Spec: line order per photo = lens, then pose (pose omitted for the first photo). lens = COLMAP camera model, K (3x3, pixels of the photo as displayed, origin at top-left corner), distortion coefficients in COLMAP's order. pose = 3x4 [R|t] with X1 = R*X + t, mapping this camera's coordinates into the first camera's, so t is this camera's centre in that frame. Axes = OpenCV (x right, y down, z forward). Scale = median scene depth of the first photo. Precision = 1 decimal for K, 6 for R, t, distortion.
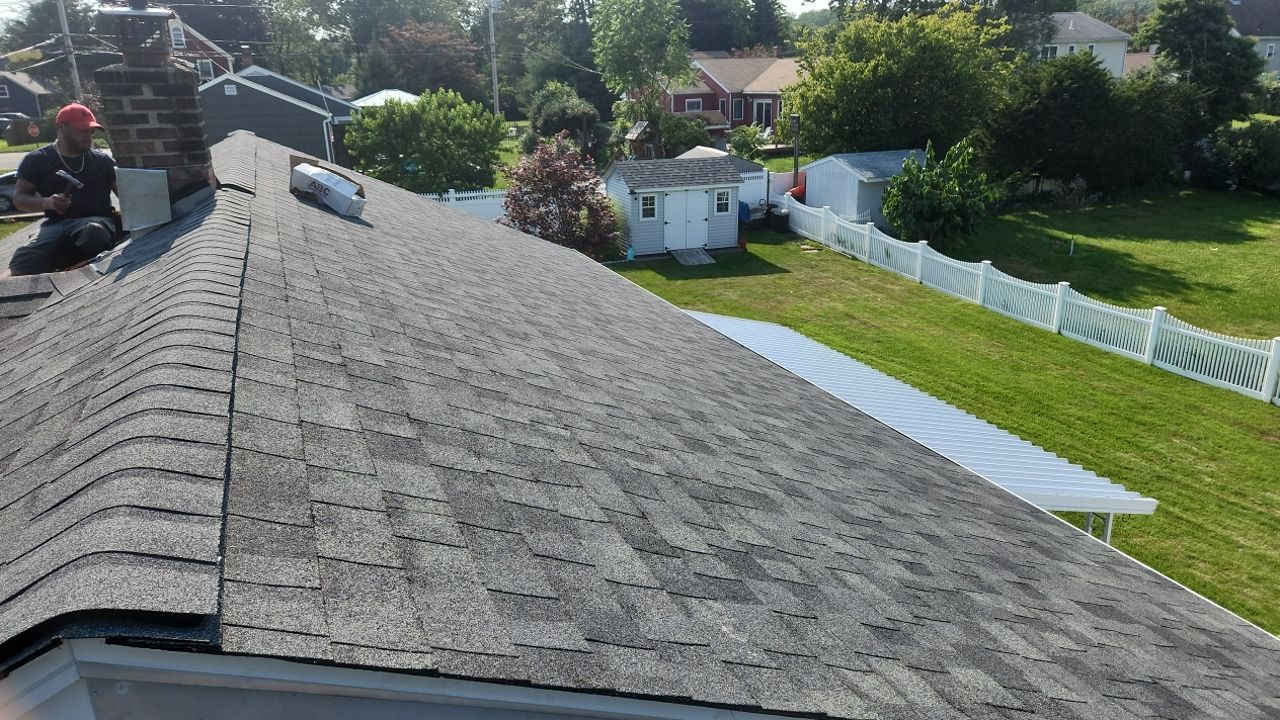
lens RADIAL K [[840.8, 0, 633.1], [0, 840.8, 366.1], [0, 0, 1]] dist [0.058040, -0.059677]
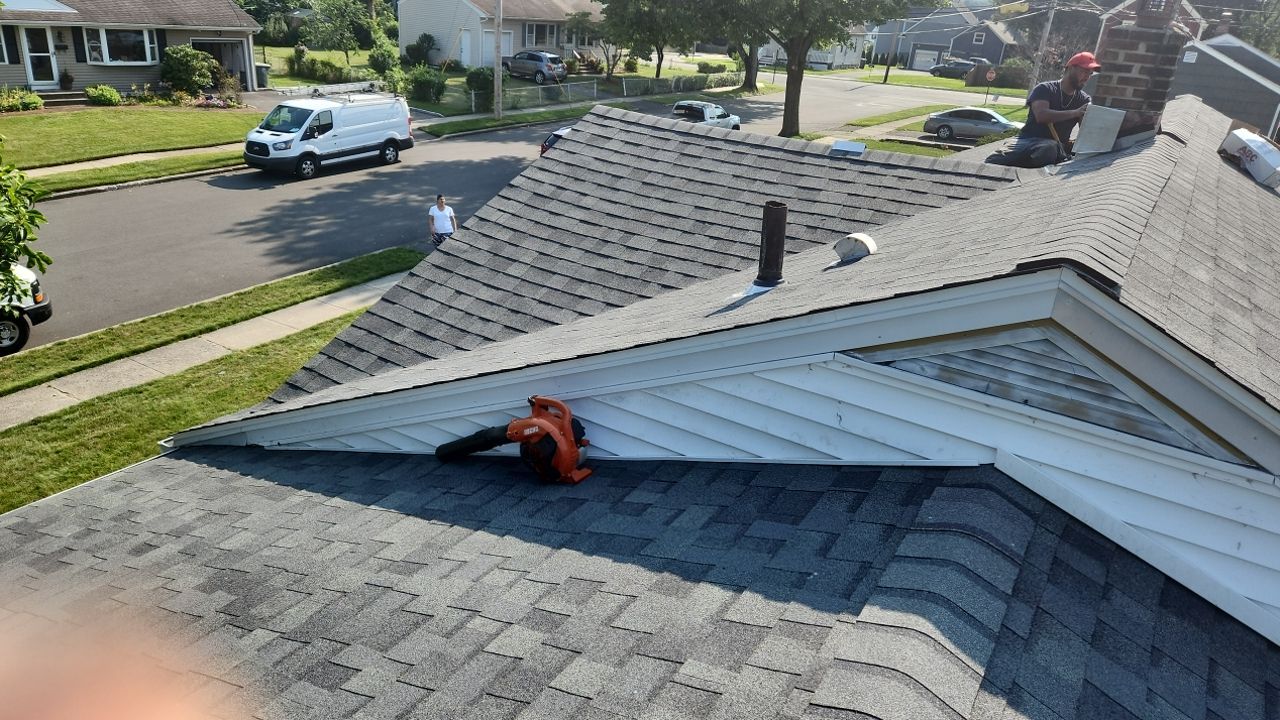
lens RADIAL K [[840.8, 0, 633.1], [0, 840.8, 366.1], [0, 0, 1]] dist [0.058040, -0.059677]
pose [[0.561007, 0.373659, -0.738681, 0.114563], [-0.343187, 0.917017, 0.203230, 0.109052], [0.753322, 0.139492, 0.642688, -0.305988]]
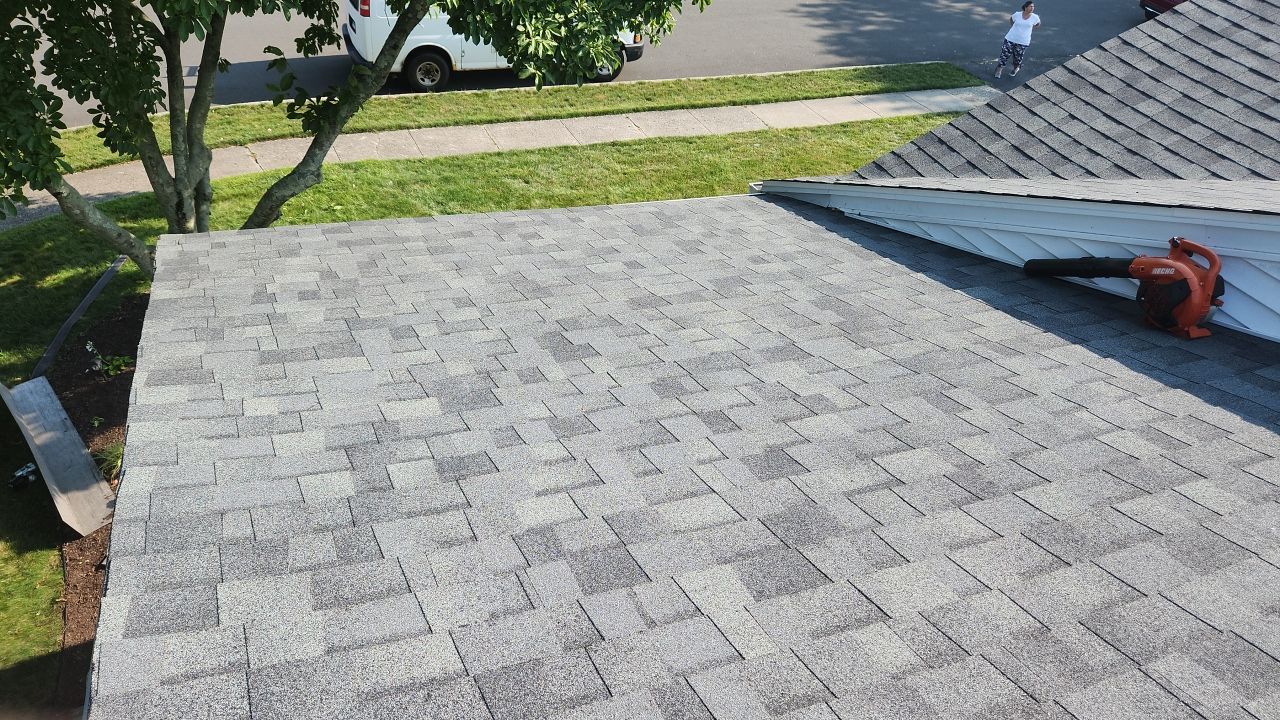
lens RADIAL K [[840.8, 0, 633.1], [0, 840.8, 366.1], [0, 0, 1]] dist [0.058040, -0.059677]
pose [[-0.023246, 0.629888, -0.776338, 0.187875], [-0.435471, 0.692626, 0.575008, 0.224781], [0.899903, 0.351439, 0.258197, -0.545567]]
